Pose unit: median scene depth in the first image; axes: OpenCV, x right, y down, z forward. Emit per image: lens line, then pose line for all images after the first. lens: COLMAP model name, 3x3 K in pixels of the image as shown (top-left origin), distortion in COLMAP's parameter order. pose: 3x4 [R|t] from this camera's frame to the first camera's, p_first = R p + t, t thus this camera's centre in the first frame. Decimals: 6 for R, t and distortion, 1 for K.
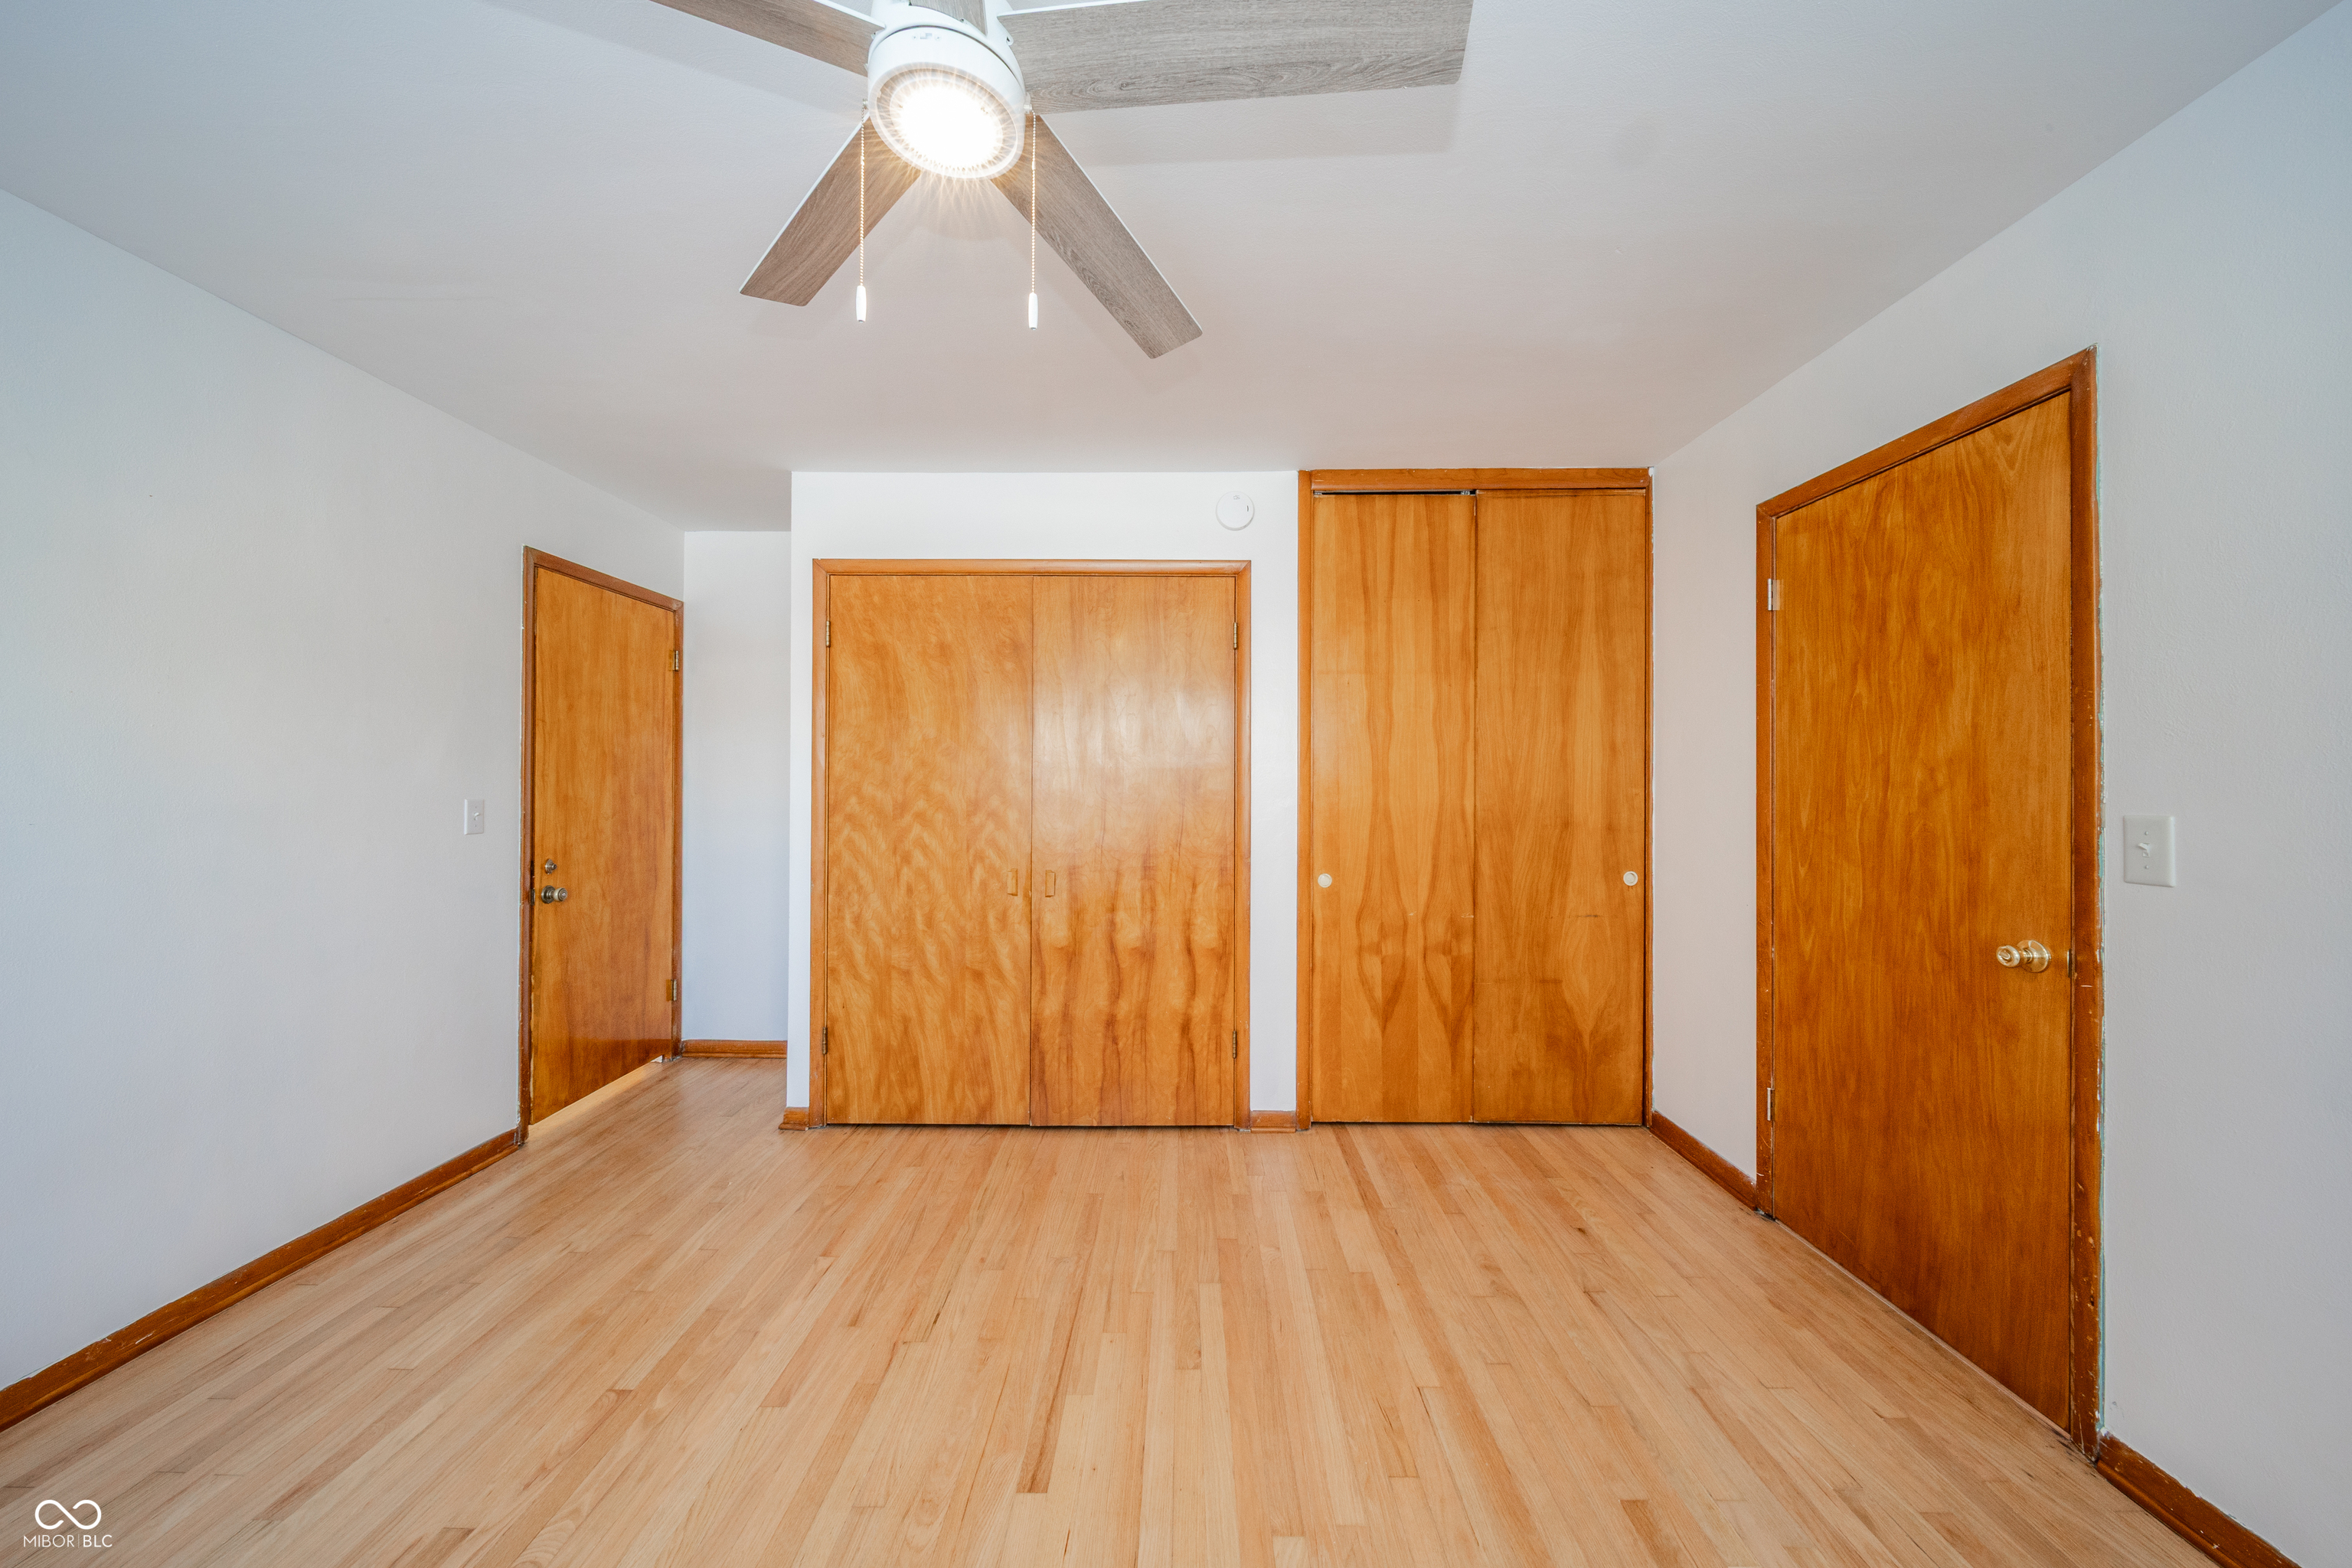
lens RADIAL K [[858.5, 0, 1173.6], [0, 858.5, 770.2], [0, 0, 1]] dist [-0.000237, -0.000064]
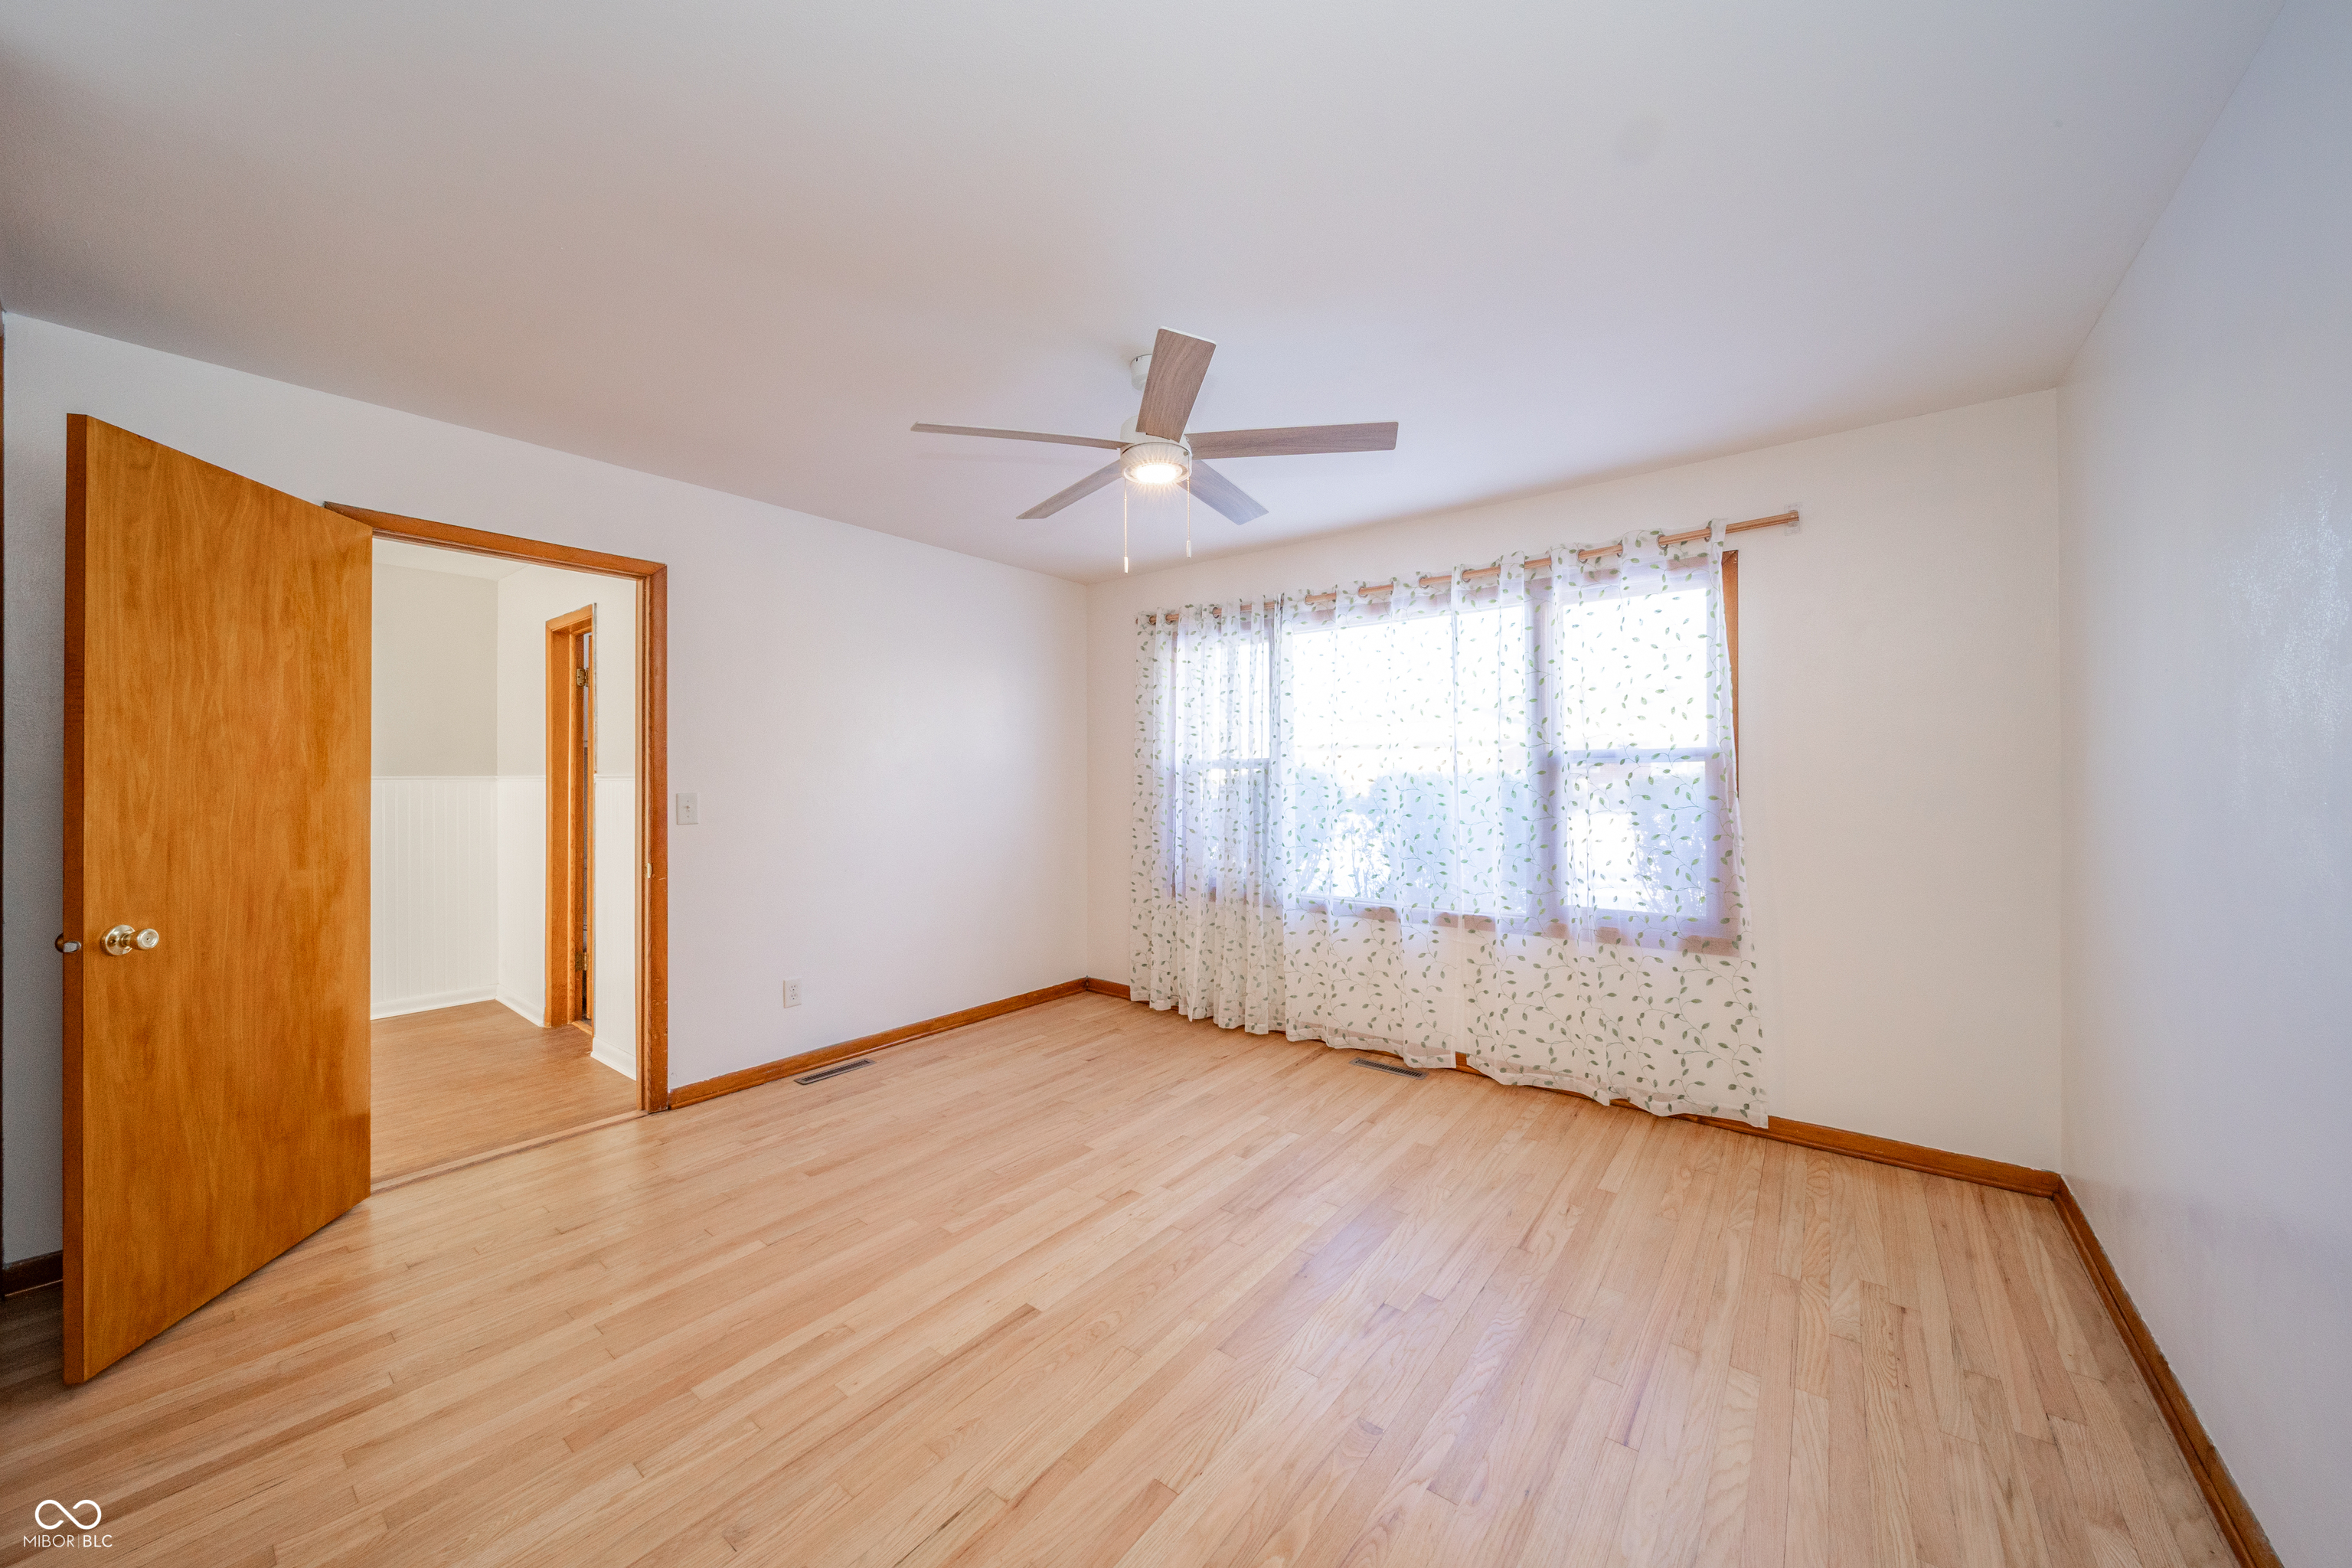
lens RADIAL K [[858.5, 0, 1173.6], [0, 858.5, 770.2], [0, 0, 1]] dist [-0.000237, -0.000064]
pose [[-0.799809, 0.001694, 0.600253, -0.987406], [-0.004106, 0.999957, -0.008293, 0.008464], [-0.600241, -0.009098, -0.799767, 1.679245]]
